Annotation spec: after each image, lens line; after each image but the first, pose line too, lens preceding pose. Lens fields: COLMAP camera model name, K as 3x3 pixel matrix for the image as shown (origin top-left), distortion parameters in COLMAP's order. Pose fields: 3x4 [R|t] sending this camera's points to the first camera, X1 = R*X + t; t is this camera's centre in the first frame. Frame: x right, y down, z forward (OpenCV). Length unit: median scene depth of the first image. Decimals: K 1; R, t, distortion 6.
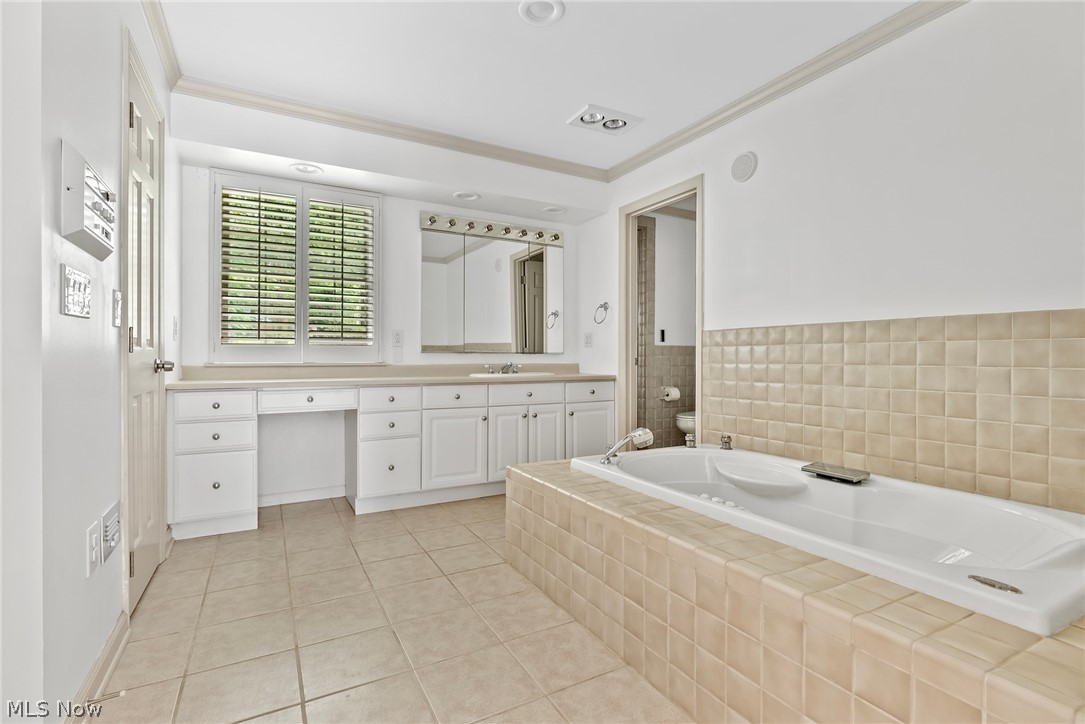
lens RADIAL K [[497.5, 0, 542.5], [0, 497.5, 362.0], [0, 0, 1]] dist [-0.000009, -0.000103]
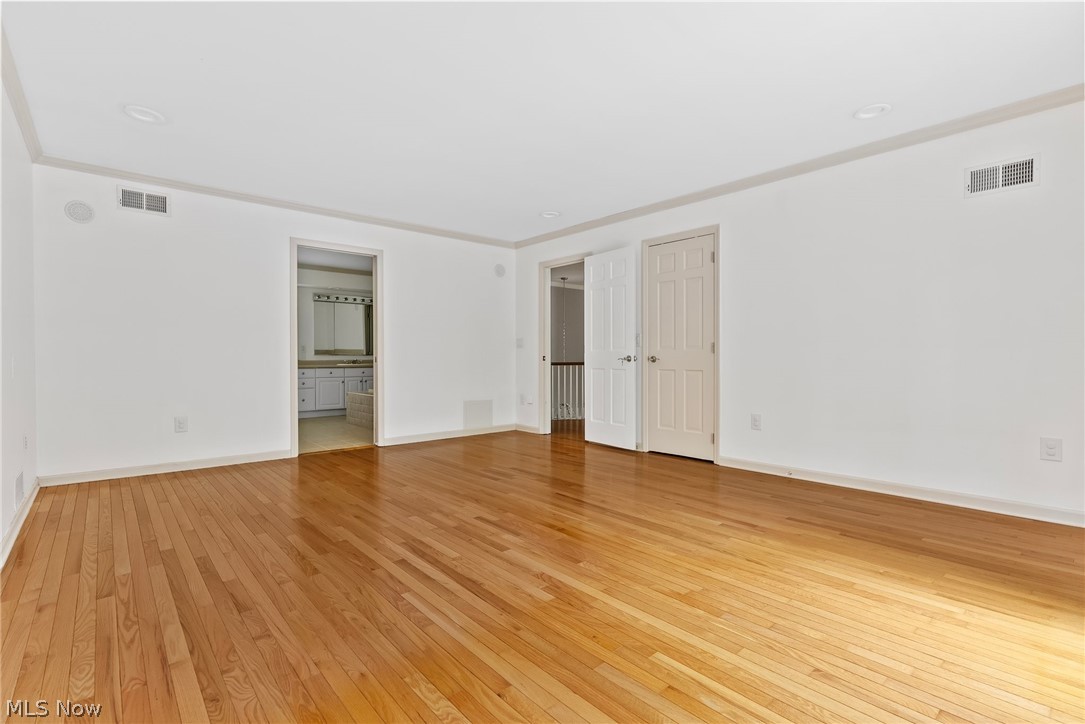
lens RADIAL K [[497.5, 0, 542.5], [0, 497.5, 362.0], [0, 0, 1]] dist [-0.000009, -0.000103]
pose [[0.974079, -0.004006, 0.226172, 0.258110], [0.003241, 0.999988, 0.003751, 0.009015], [-0.226185, -0.002920, 0.974080, -1.446438]]
